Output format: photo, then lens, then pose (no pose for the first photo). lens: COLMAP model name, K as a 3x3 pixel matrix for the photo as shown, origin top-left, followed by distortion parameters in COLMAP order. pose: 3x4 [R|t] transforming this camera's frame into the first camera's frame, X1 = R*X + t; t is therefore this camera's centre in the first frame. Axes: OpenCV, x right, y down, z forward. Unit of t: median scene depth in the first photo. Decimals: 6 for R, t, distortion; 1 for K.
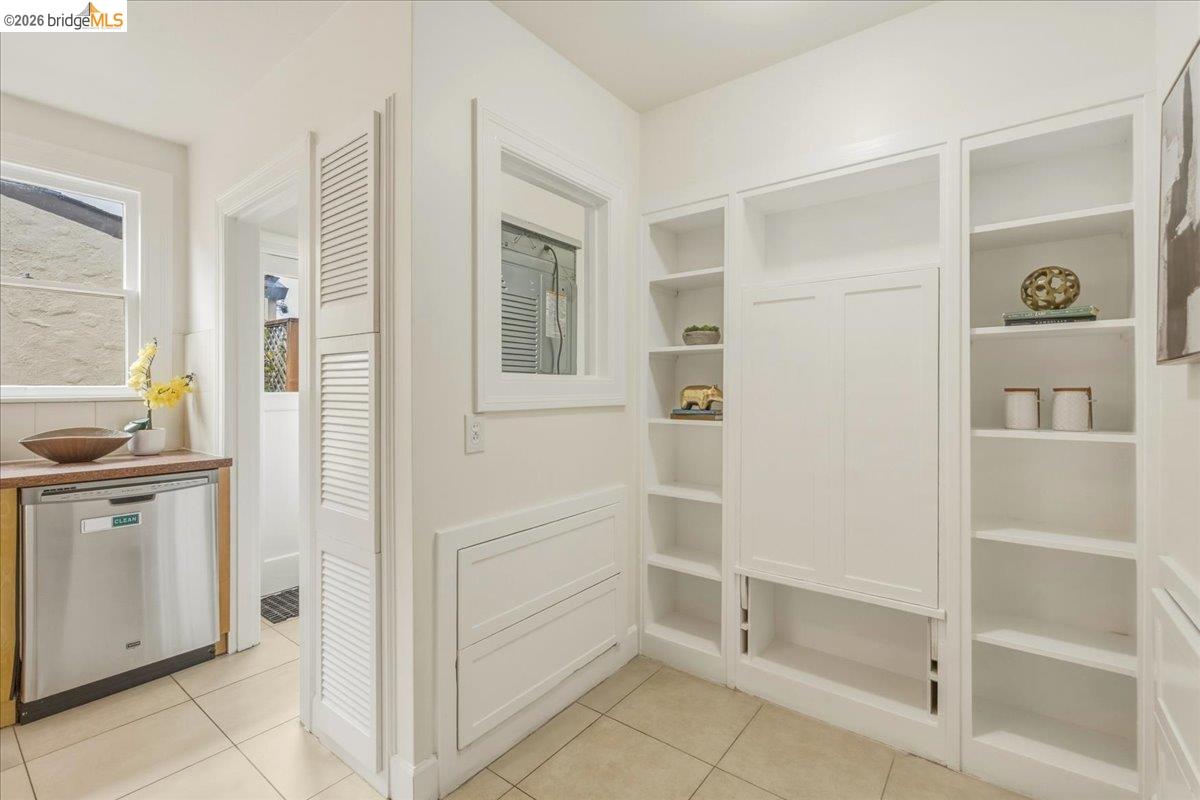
lens RADIAL K [[533.7, 0, 597.1], [0, 533.7, 388.4], [0, 0, 1]] dist [-0.005364, -0.000929]
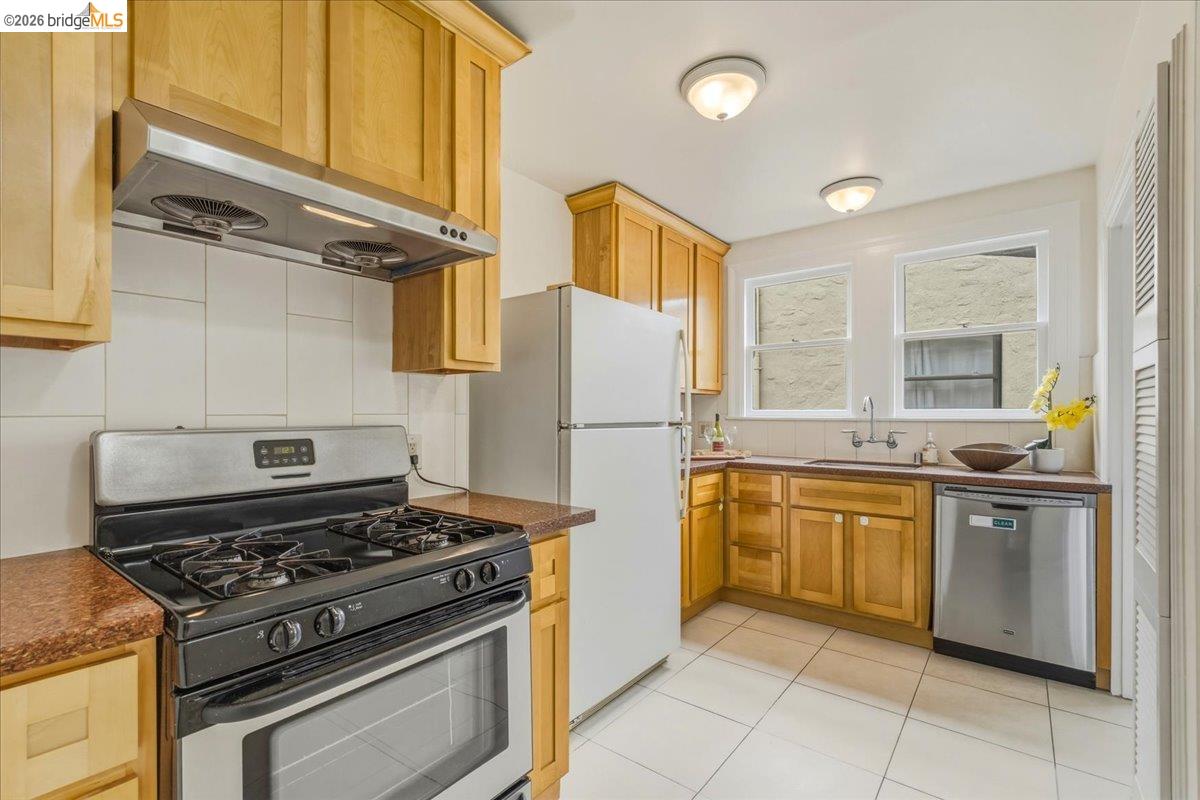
lens RADIAL K [[533.7, 0, 599.5], [0, 533.7, 410.8], [0, 0, 1]] dist [-0.005364, -0.000929]
pose [[-0.013052, -0.002478, -0.999912, 0.259085], [-0.000812, 0.999997, -0.002468, 0.003548], [0.999914, 0.000780, -0.013054, 0.110262]]
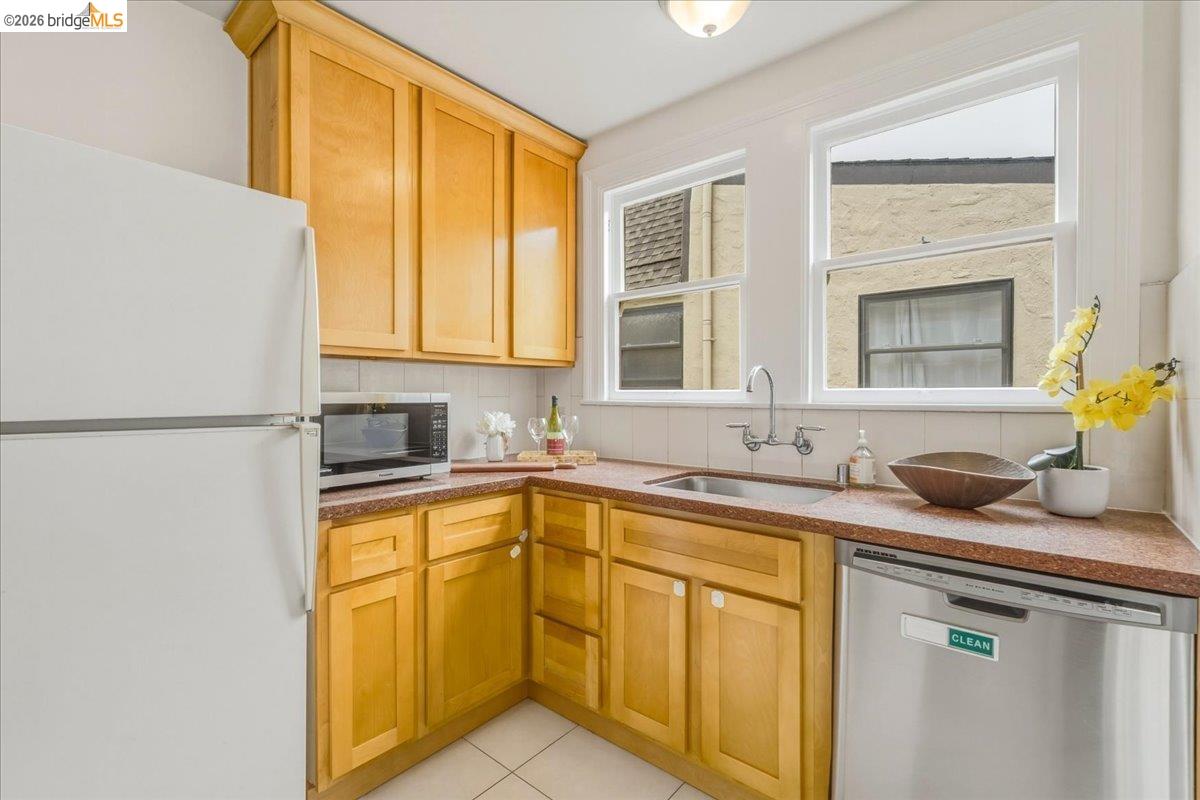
lens RADIAL K [[533.7, 0, 598.6], [0, 533.7, 396.2], [0, 0, 1]] dist [-0.005364, -0.000929]
pose [[-0.044644, 0.006951, -0.998979, -0.304671], [0.000627, 0.999976, 0.006930, 0.000957], [0.999003, -0.000317, -0.044647, 0.574518]]
